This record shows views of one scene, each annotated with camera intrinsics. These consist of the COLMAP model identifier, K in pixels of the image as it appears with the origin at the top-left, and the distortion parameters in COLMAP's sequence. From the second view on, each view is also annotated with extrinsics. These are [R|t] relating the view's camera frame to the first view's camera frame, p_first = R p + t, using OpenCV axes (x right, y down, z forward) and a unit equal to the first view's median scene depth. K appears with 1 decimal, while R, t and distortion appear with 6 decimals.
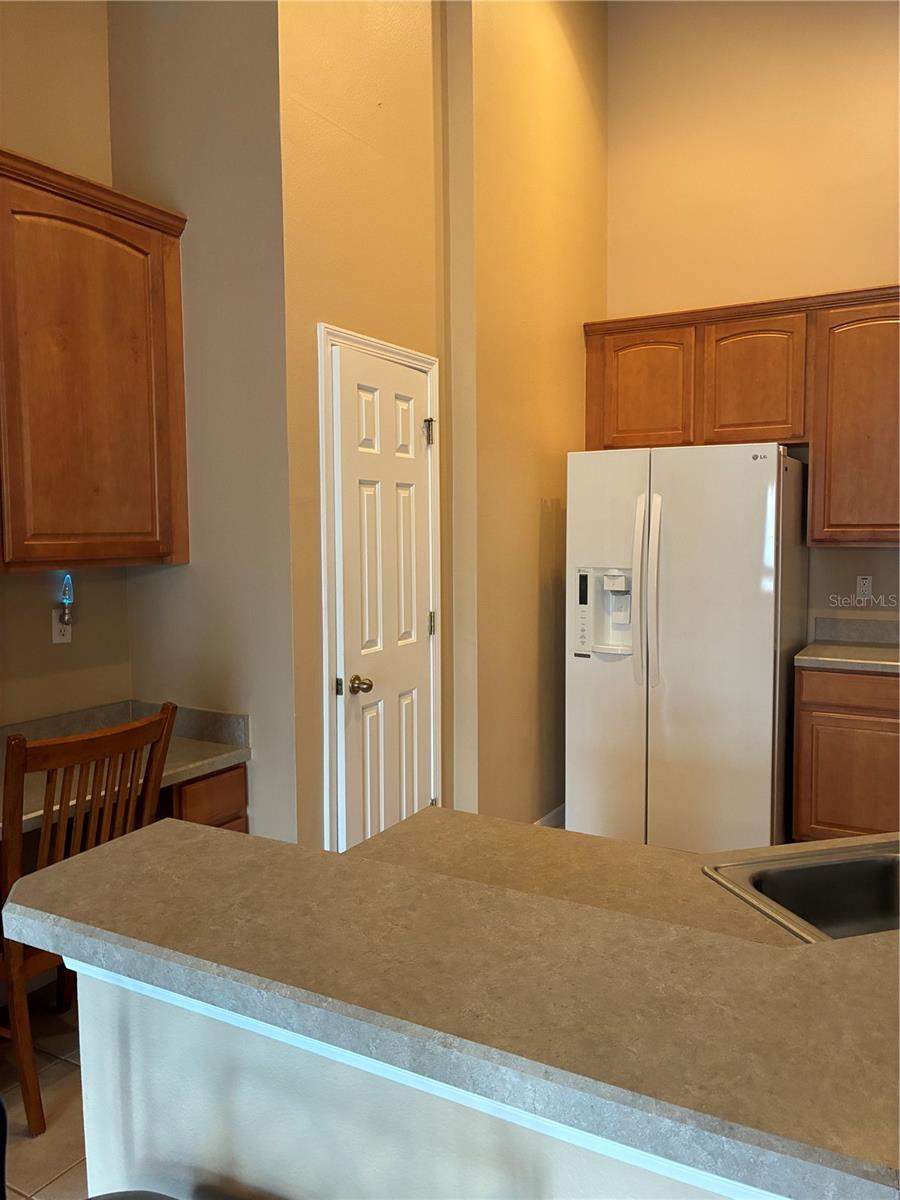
lens RADIAL K [[914.8, 0, 453.2], [0, 914.8, 601.1], [0, 0, 1]] dist [0.021681, -0.007448]
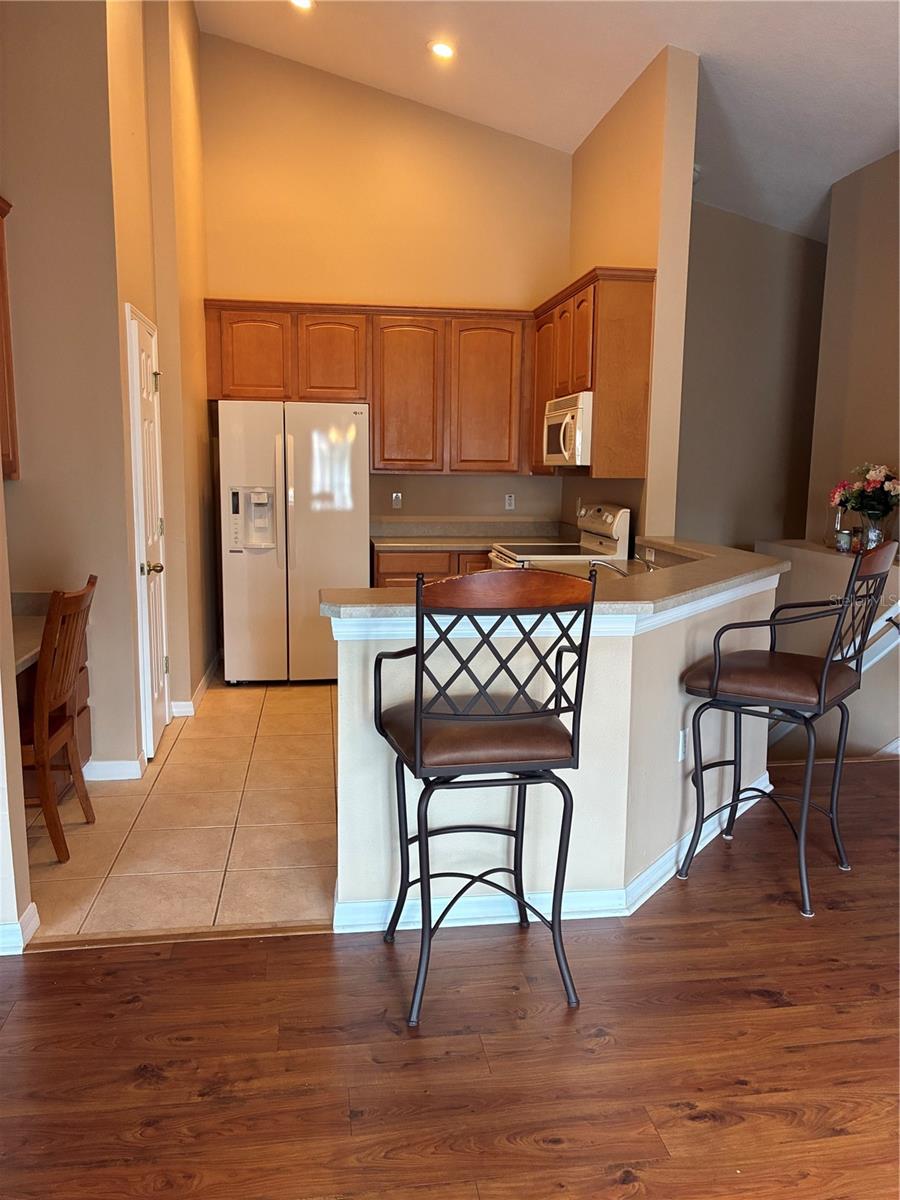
lens RADIAL K [[914.8, 0, 452.4], [0, 914.8, 603.6], [0, 0, 1]] dist [0.021681, -0.007448]
pose [[0.790323, -0.078425, 0.607650, -0.448892], [0.034058, 0.995864, 0.084231, 0.033351], [-0.611742, -0.045875, 0.789726, -0.289690]]
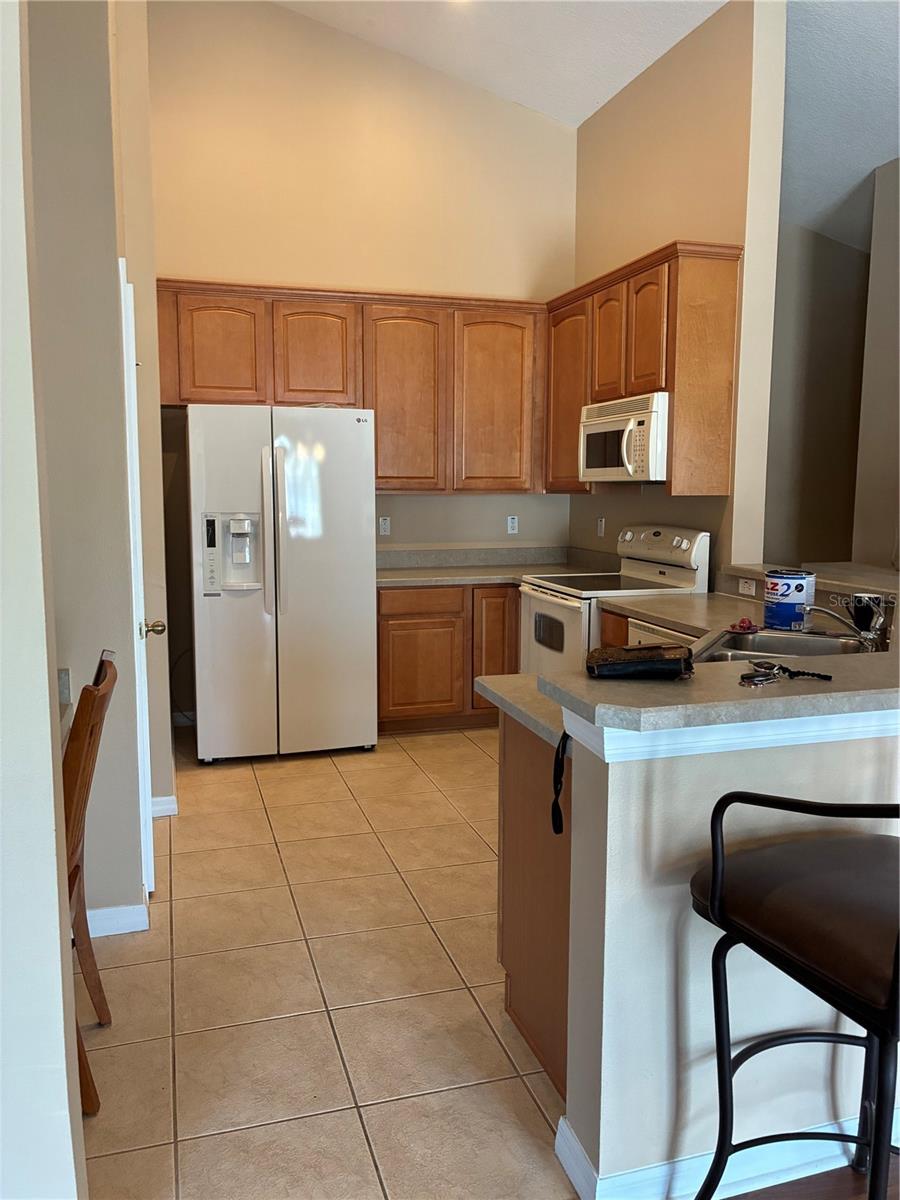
lens RADIAL K [[914.8, 0, 444.7], [0, 914.8, 594.9], [0, 0, 1]] dist [0.021681, -0.007448]
pose [[0.690172, -0.081502, 0.719042, -0.453310], [0.054967, 0.996671, 0.060211, 0.009727], [-0.721555, -0.002032, 0.692354, 0.052586]]
